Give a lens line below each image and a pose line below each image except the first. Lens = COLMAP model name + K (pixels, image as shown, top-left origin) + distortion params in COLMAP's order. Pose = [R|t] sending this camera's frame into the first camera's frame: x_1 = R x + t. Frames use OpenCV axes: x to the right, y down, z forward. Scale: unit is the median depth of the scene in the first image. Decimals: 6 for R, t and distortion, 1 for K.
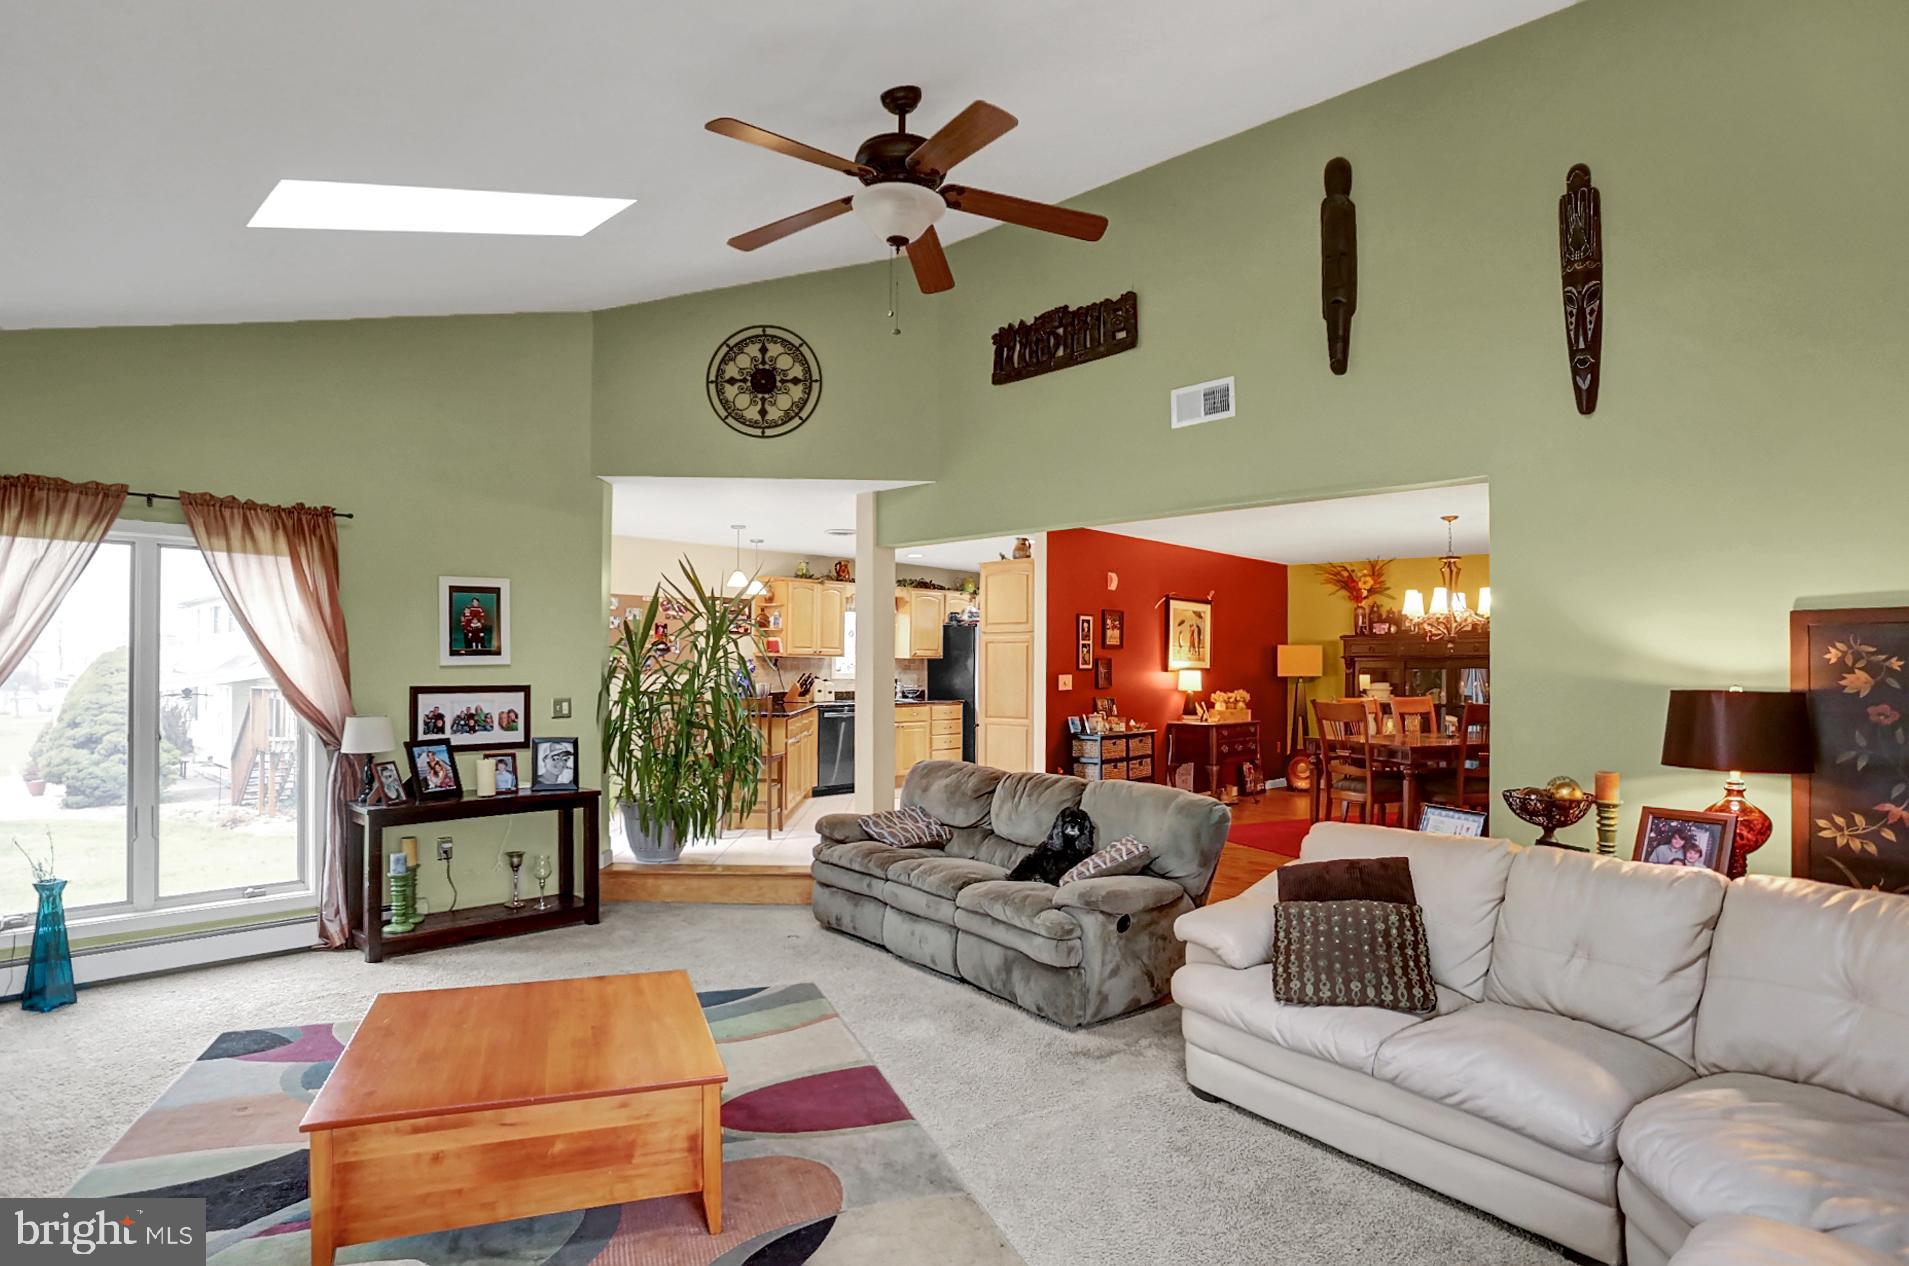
lens RADIAL K [[1062.2, 0, 951.8], [0, 1062.2, 672.9], [0, 0, 1]] dist [-0.089487, 0.034274]
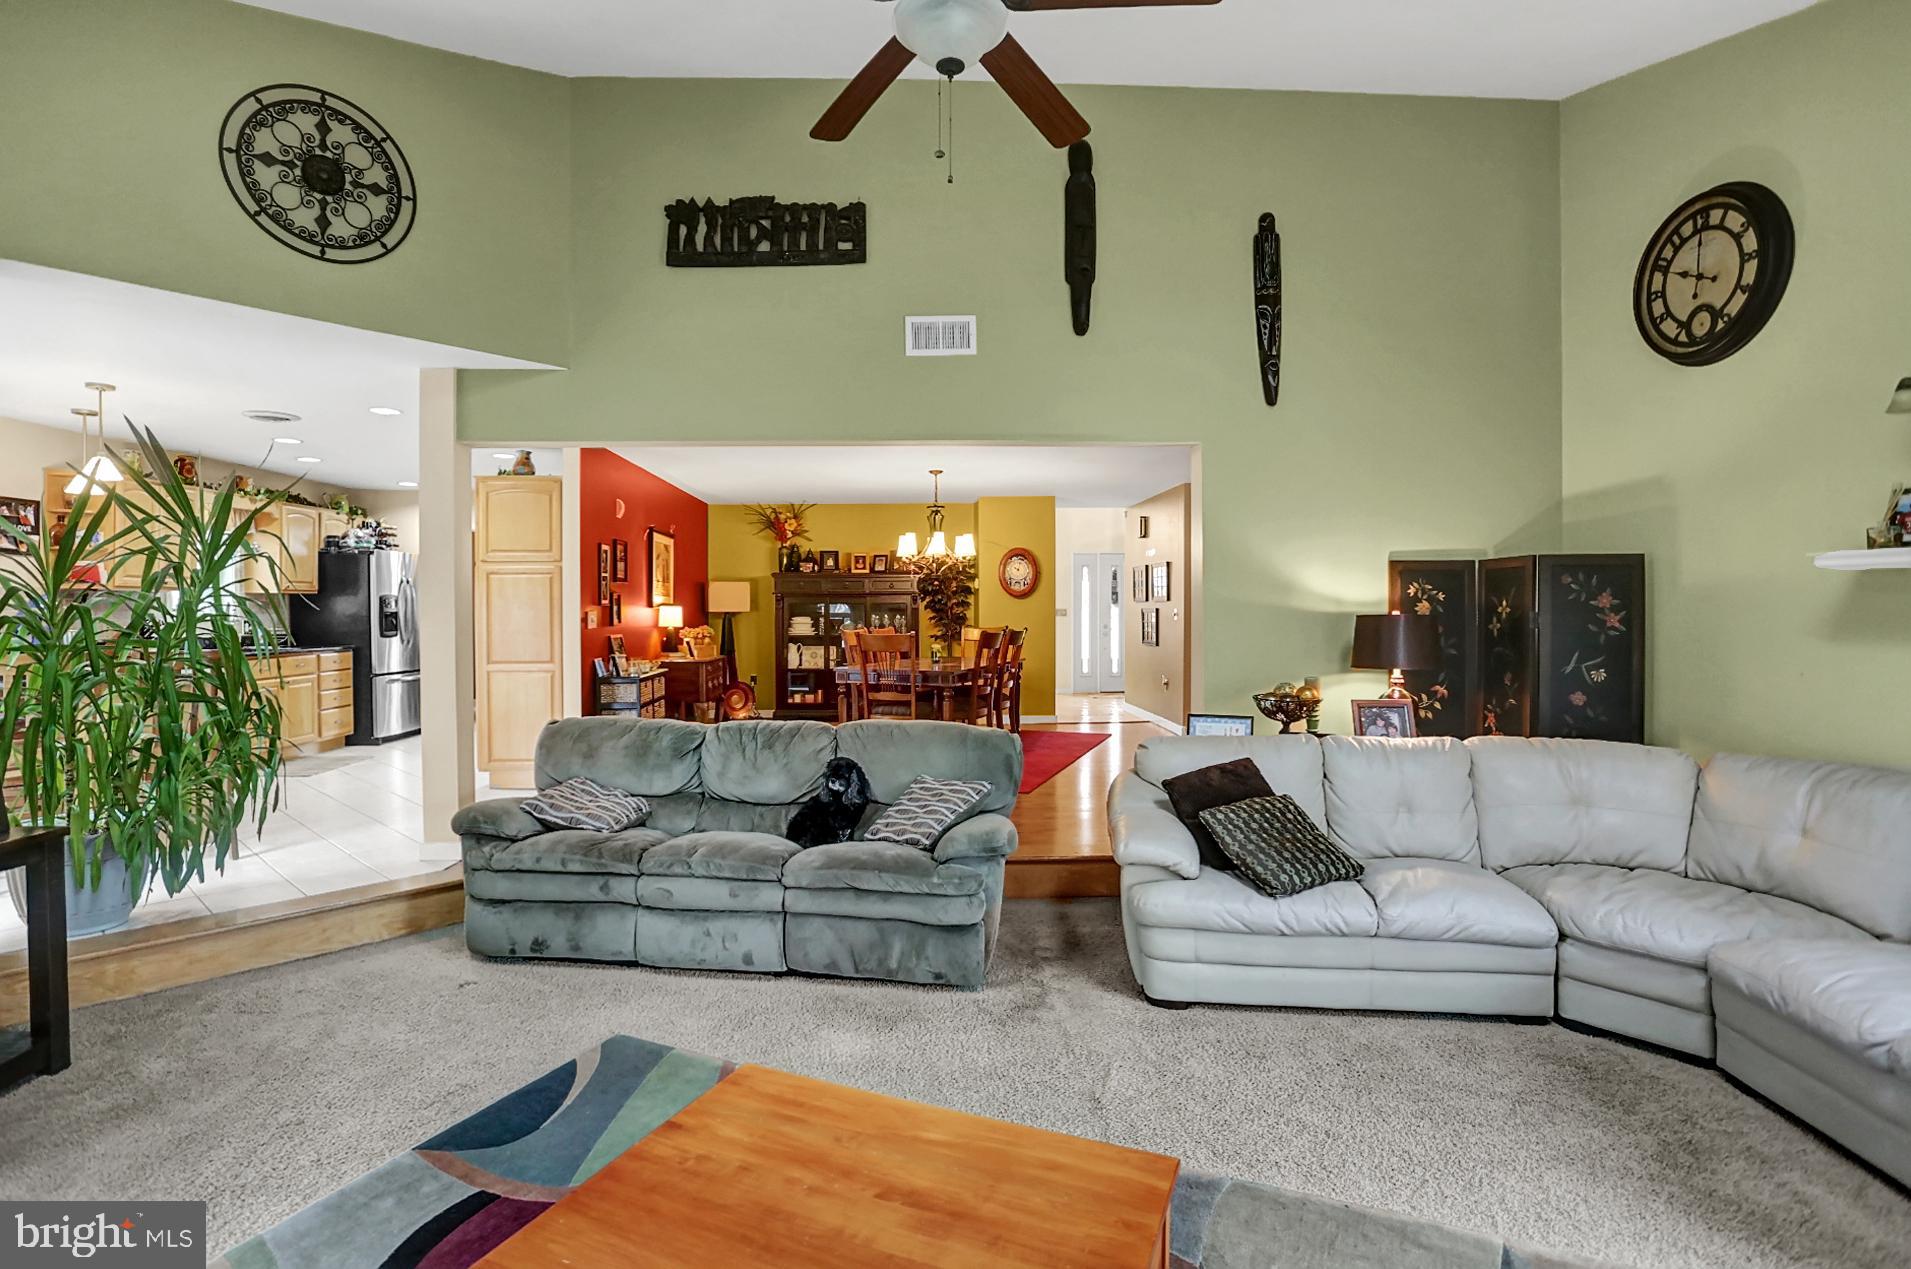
lens RADIAL K [[973.2, 0, 925.9], [0, 973.2, 627.6], [0, 0, 1]] dist [-0.084413, 0.041953]
pose [[0.672049, -0.021633, 0.740190, -0.369117], [0.008716, 0.999735, 0.021305, 0.000749], [-0.740455, -0.007867, 0.672060, 0.314731]]
